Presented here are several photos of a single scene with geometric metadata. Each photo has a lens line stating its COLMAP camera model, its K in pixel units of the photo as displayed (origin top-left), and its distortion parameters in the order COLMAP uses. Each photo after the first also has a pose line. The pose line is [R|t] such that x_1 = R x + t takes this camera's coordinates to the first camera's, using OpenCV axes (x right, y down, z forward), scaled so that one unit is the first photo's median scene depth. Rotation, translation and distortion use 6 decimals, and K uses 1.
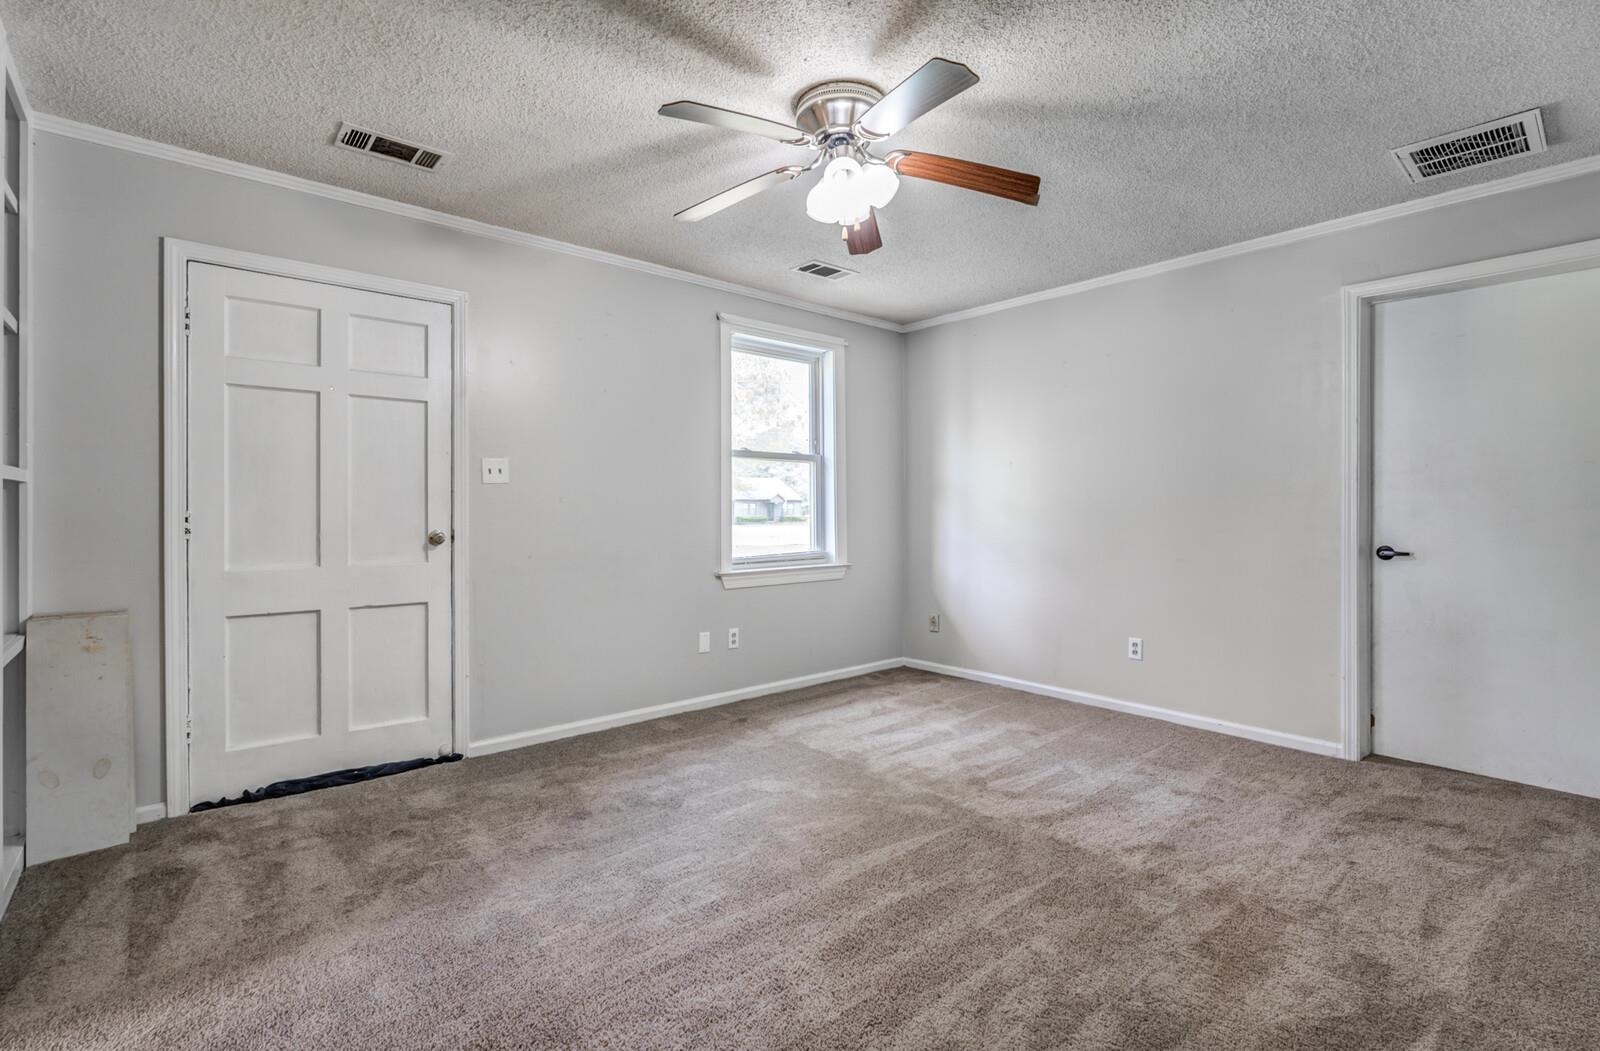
lens RADIAL K [[736.6, 0, 796.6], [0, 736.6, 520.8], [0, 0, 1]] dist [-0.005527, -0.000909]
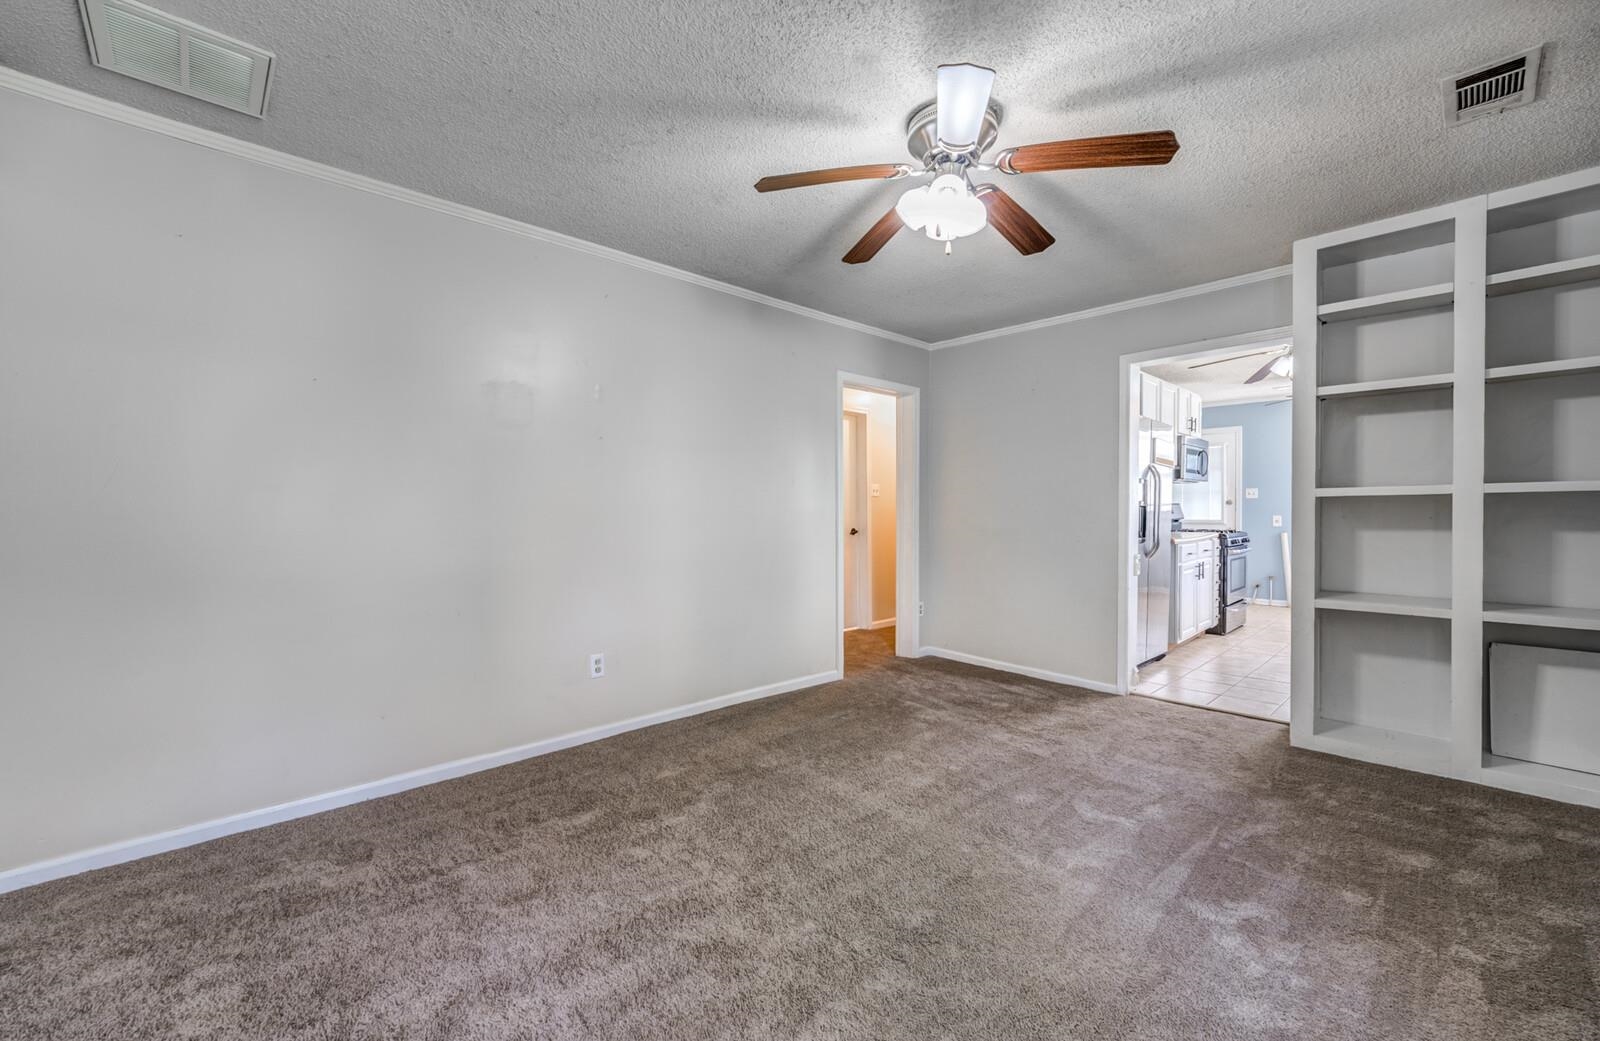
lens RADIAL K [[634.9, 0, 810.7], [0, 634.9, 516.4], [0, 0, 1]] dist [0.002279, 0.002995]
pose [[-0.998423, 0.000376, -0.056135, 0.239884], [-0.000664, 0.999828, 0.018510, -0.026412], [0.056133, 0.018518, -0.998252, 1.486530]]
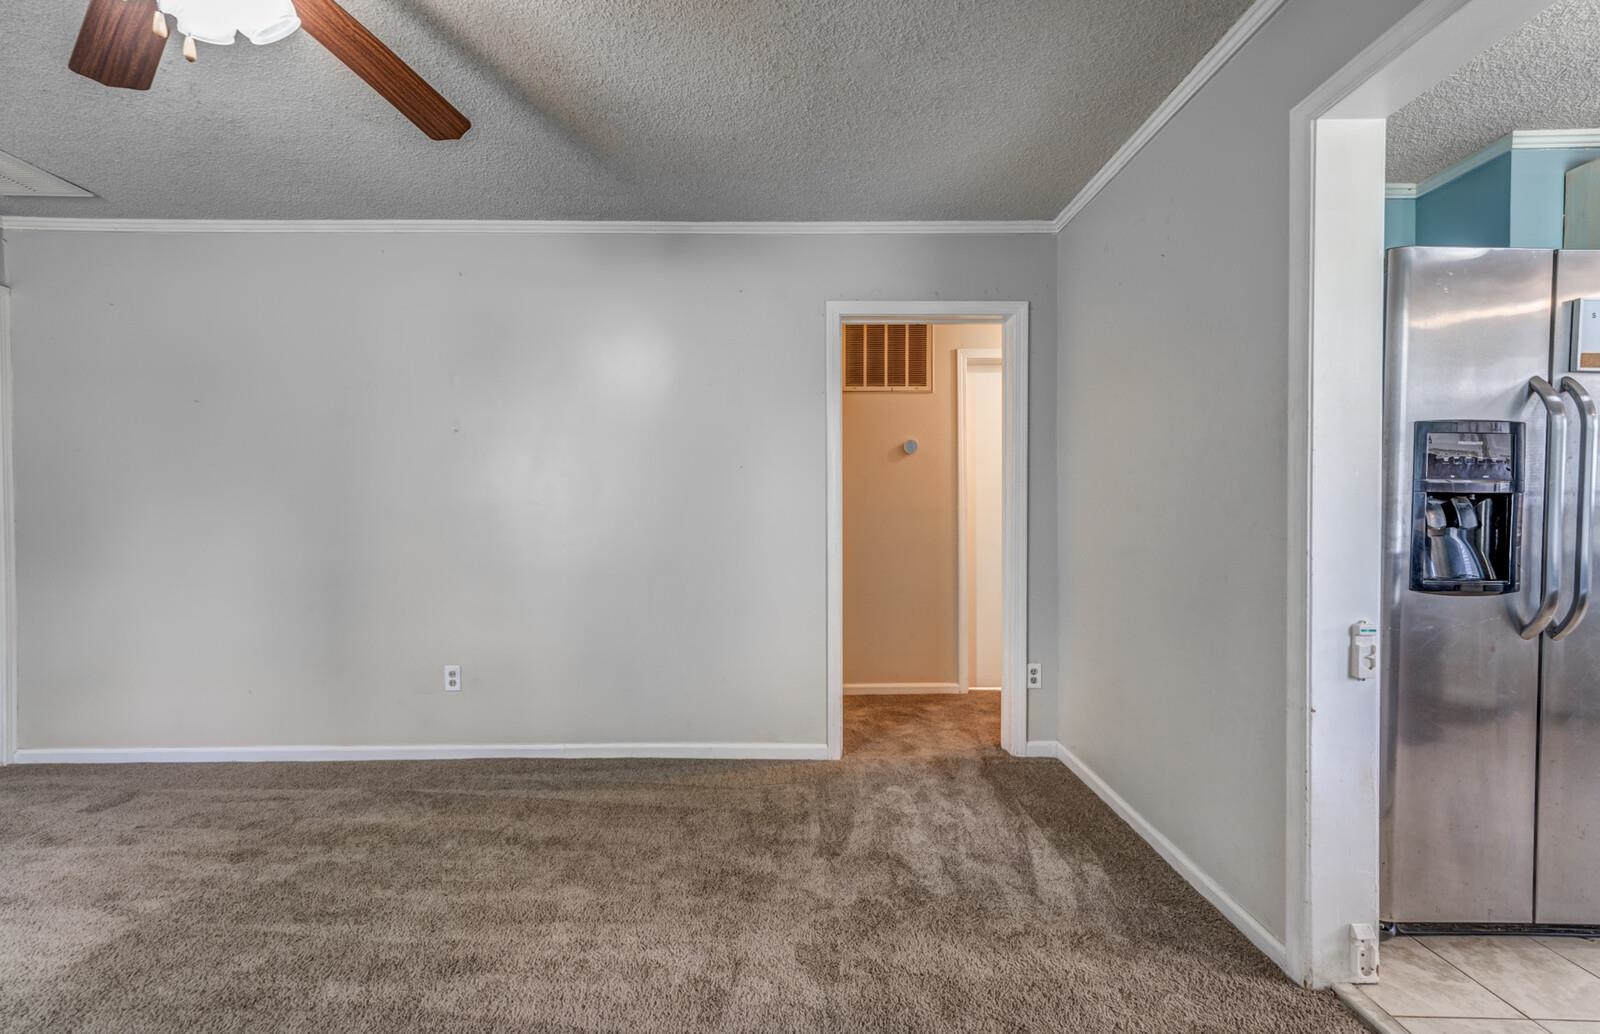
lens RADIAL K [[676.9, 0, 797.8], [0, 676.9, 518.1], [0, 0, 1]] dist [0.002380, 0.003455]
pose [[-0.772108, -0.004658, 0.635474, -0.527322], [0.007433, 0.999839, 0.016360, -0.016525], [-0.635448, 0.017355, -0.771949, 0.879175]]
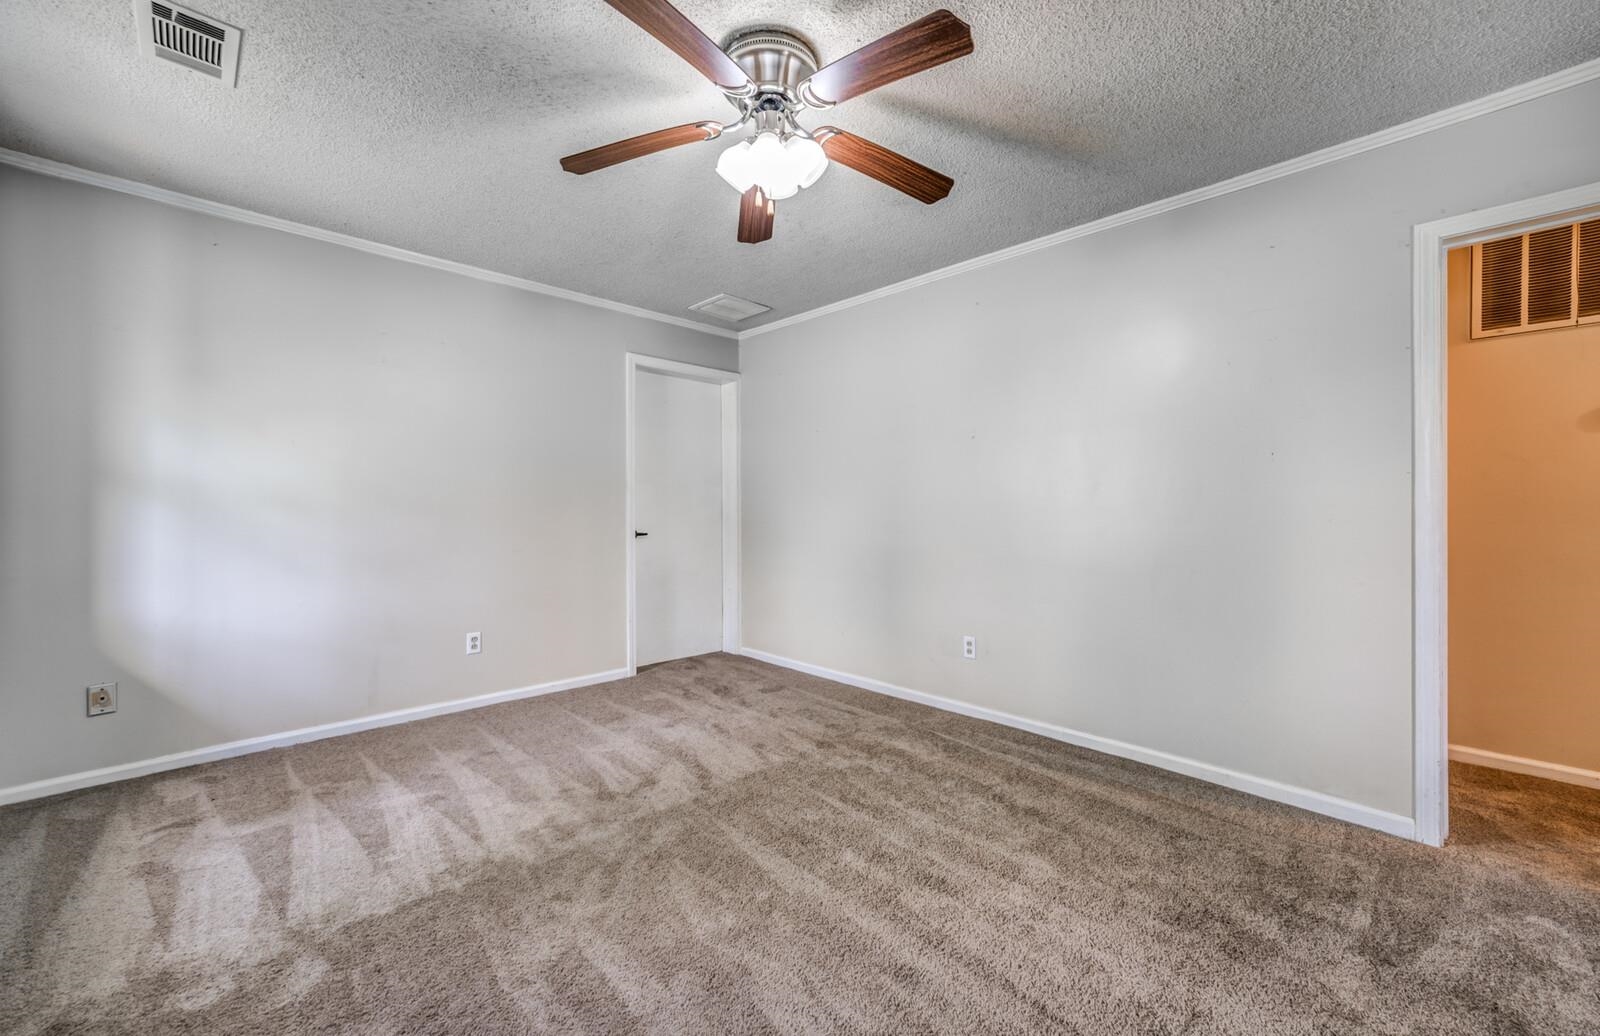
lens RADIAL K [[634.9, 0, 799.3], [0, 634.9, 506.7], [0, 0, 1]] dist [0.002279, 0.002995]
pose [[-0.071131, -0.000193, 0.997467, -0.580868], [0.006972, 0.999975, 0.000690, -0.014759], [-0.997443, 0.007003, -0.071128, 0.804303]]
